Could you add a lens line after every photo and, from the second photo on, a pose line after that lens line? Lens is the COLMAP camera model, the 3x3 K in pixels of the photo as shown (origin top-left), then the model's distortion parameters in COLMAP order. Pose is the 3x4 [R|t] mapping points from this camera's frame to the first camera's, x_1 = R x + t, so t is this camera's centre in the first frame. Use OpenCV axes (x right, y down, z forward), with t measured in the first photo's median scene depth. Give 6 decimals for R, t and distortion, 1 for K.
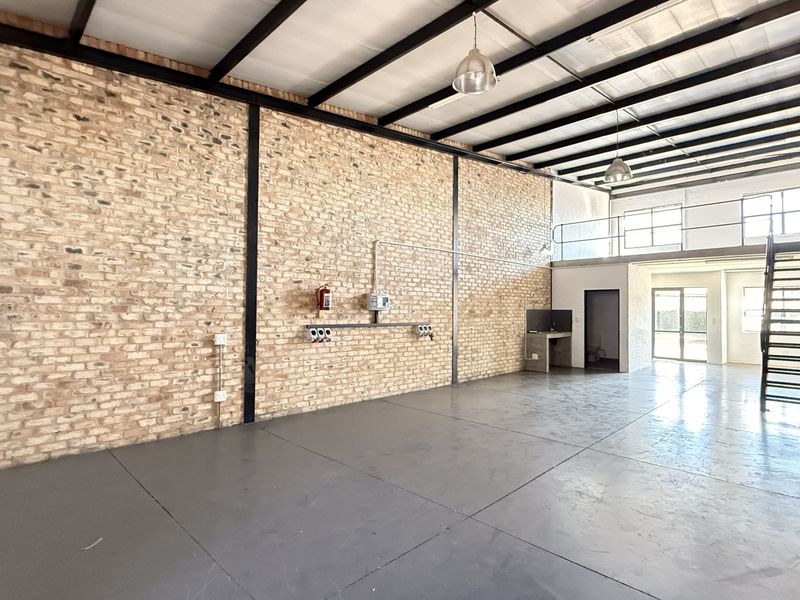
lens RADIAL K [[426.3, 0, 396.3], [0, 426.3, 297.2], [0, 0, 1]] dist [-0.000010, 0.000413]
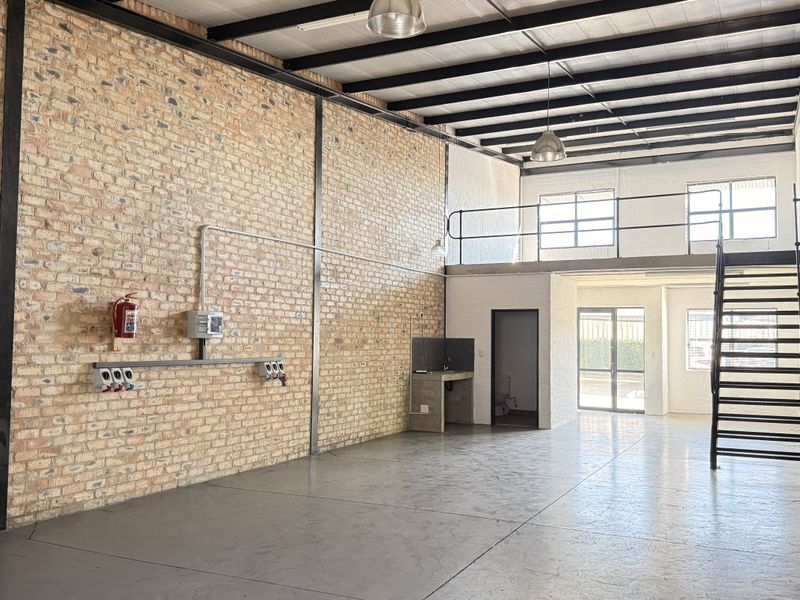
lens RADIAL K [[741.6, 0, 400.0], [0, 741.6, 300.0], [0, 0, 1]] dist [0.159148, -0.313157]
pose [[0.946583, 0.019353, 0.321879, -0.116985], [-0.012180, 0.999631, -0.024282, -0.001671], [-0.322231, 0.019065, 0.946469, -0.113215]]
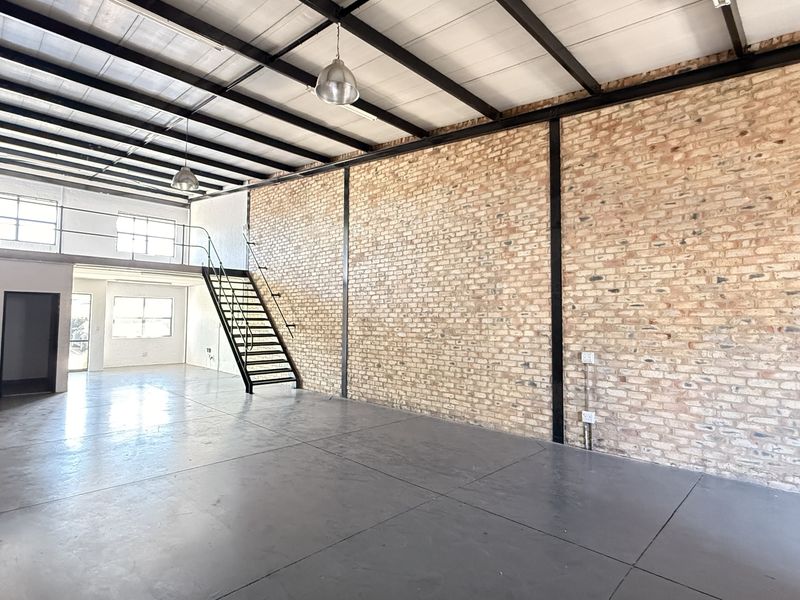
lens RADIAL K [[426.3, 0, 396.3], [0, 426.3, 297.2], [0, 0, 1]] dist [-0.000010, 0.000413]
pose [[-0.003906, 0.046446, 0.998913, -0.439703], [-0.036984, 0.998231, -0.046559, 0.004179], [-0.999308, -0.037126, -0.002182, 0.475168]]
